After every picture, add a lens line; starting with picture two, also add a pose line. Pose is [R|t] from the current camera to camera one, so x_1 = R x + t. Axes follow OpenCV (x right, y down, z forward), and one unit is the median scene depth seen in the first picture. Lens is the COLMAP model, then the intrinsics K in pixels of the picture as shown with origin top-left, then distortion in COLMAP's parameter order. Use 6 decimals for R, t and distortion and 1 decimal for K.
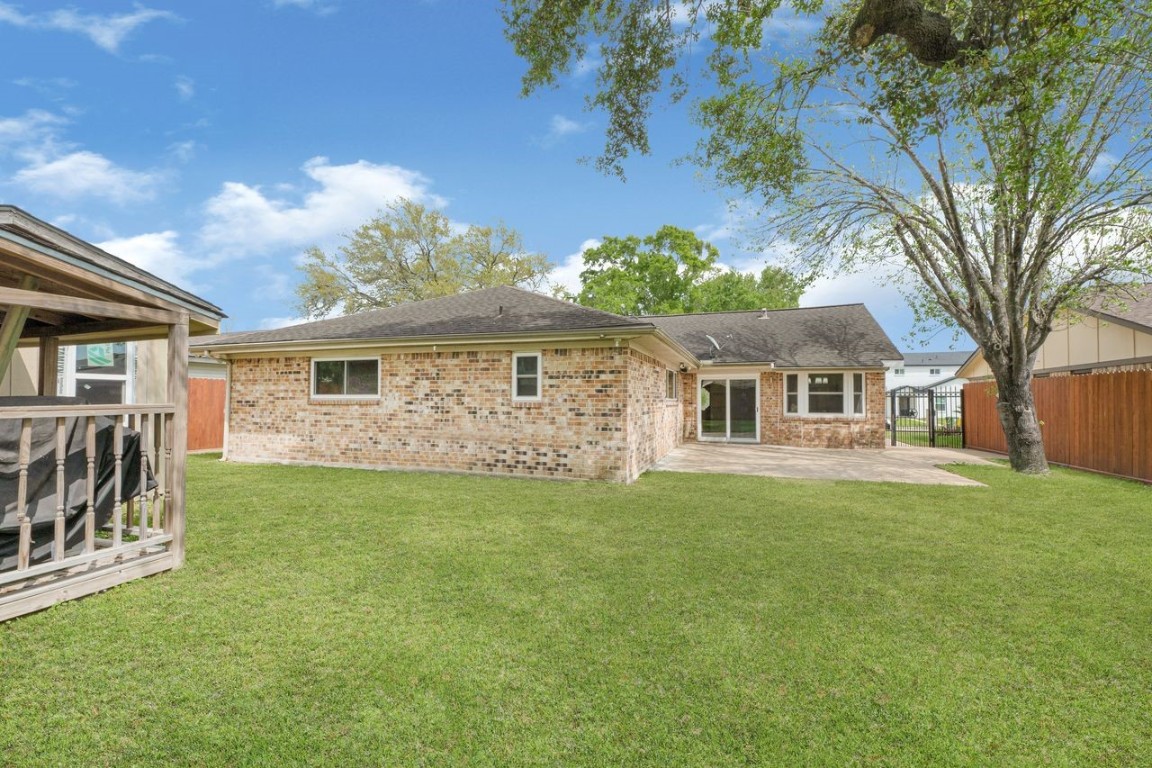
lens RADIAL K [[488.7, 0, 576.0], [0, 488.7, 384.0], [0, 0, 1]] dist [-0.002698, -0.000306]
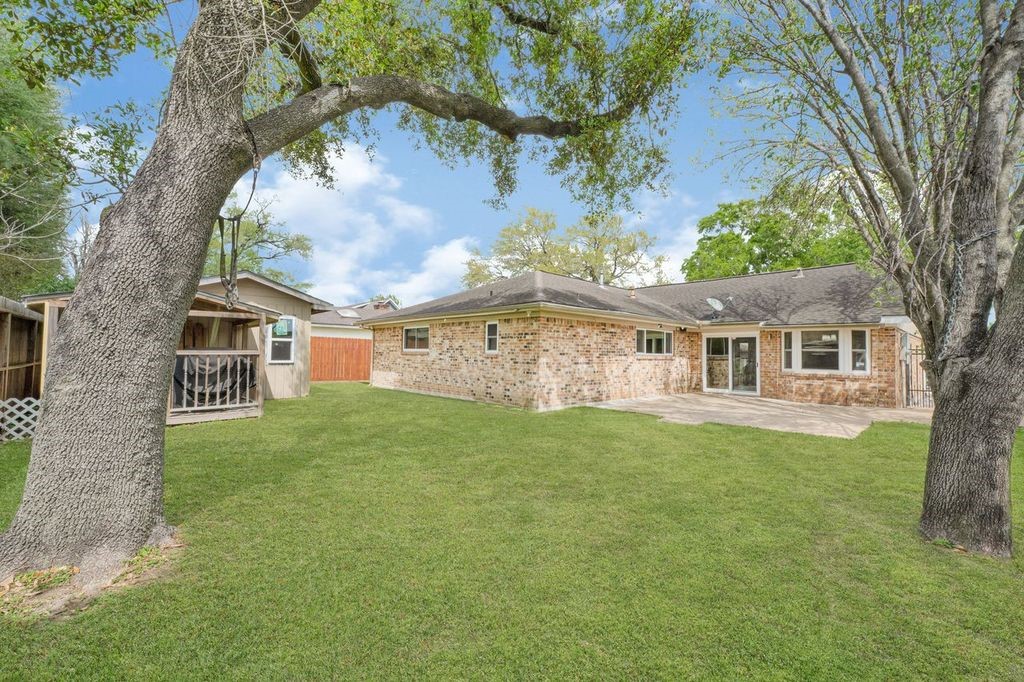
lens RADIAL K [[428.5, 0, 525.3], [0, 428.5, 329.9], [0, 0, 1]] dist [0.001459, -0.000072]
pose [[0.880665, -0.016626, -0.473448, 0.402608], [0.003464, 0.999583, -0.028660, 0.000360], [0.473727, 0.023600, 0.880355, -0.083575]]
